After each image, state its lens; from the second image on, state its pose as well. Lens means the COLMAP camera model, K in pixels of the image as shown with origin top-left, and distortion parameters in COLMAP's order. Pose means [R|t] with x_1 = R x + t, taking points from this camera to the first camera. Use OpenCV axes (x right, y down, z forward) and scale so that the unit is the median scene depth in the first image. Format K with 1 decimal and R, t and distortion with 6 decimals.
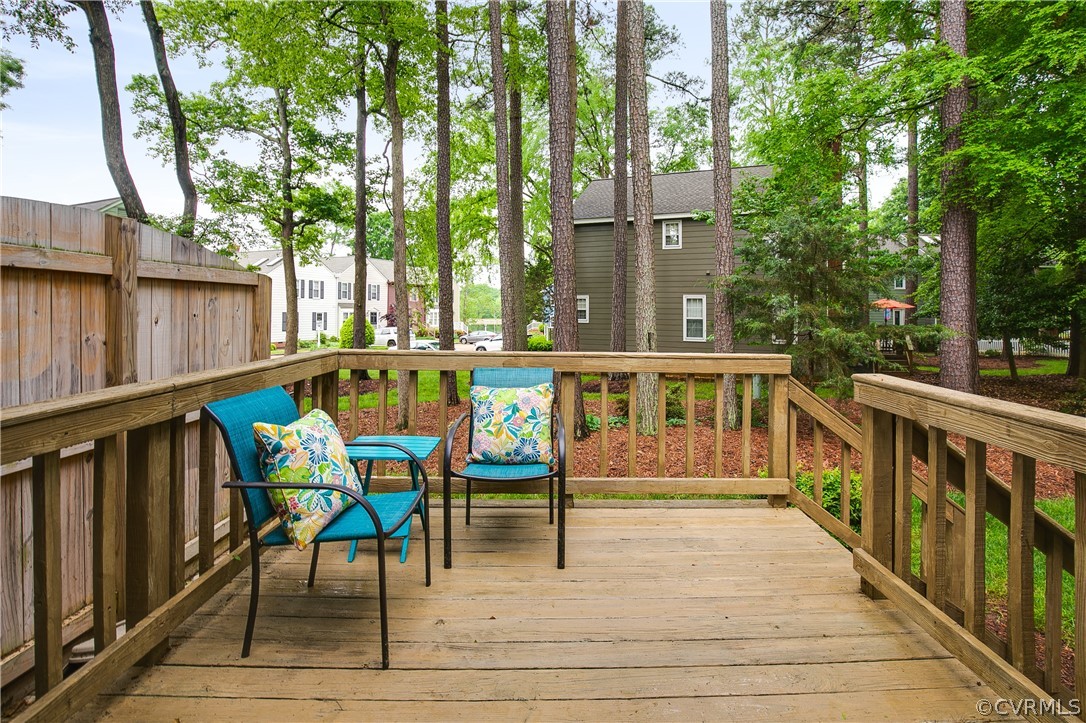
lens RADIAL K [[500.6, 0, 544.9], [0, 500.6, 304.0], [0, 0, 1]] dist [-0.020476, -0.000183]
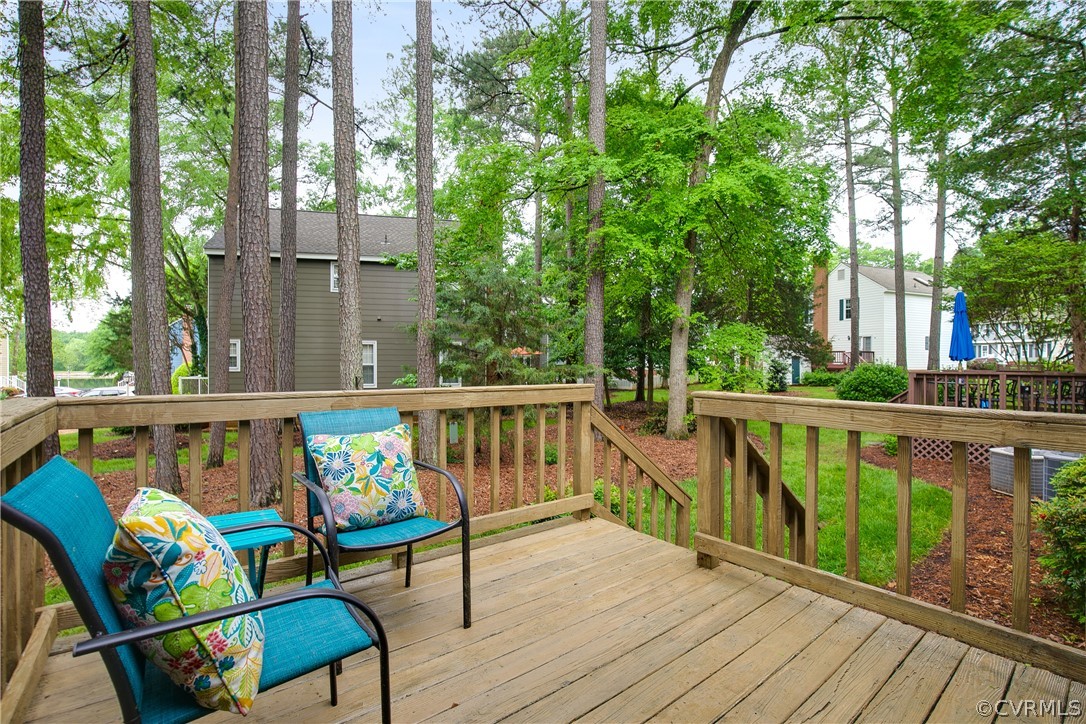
lens RADIAL K [[501.0, 0, 543.0], [0, 501.0, 362.0], [0, 0, 1]] dist [-0.027412, 0.000374]
pose [[0.803658, -0.010011, 0.595007, -0.327382], [-0.003970, 0.999746, 0.022182, 0.035316], [-0.595078, -0.020189, 0.803414, 0.191572]]
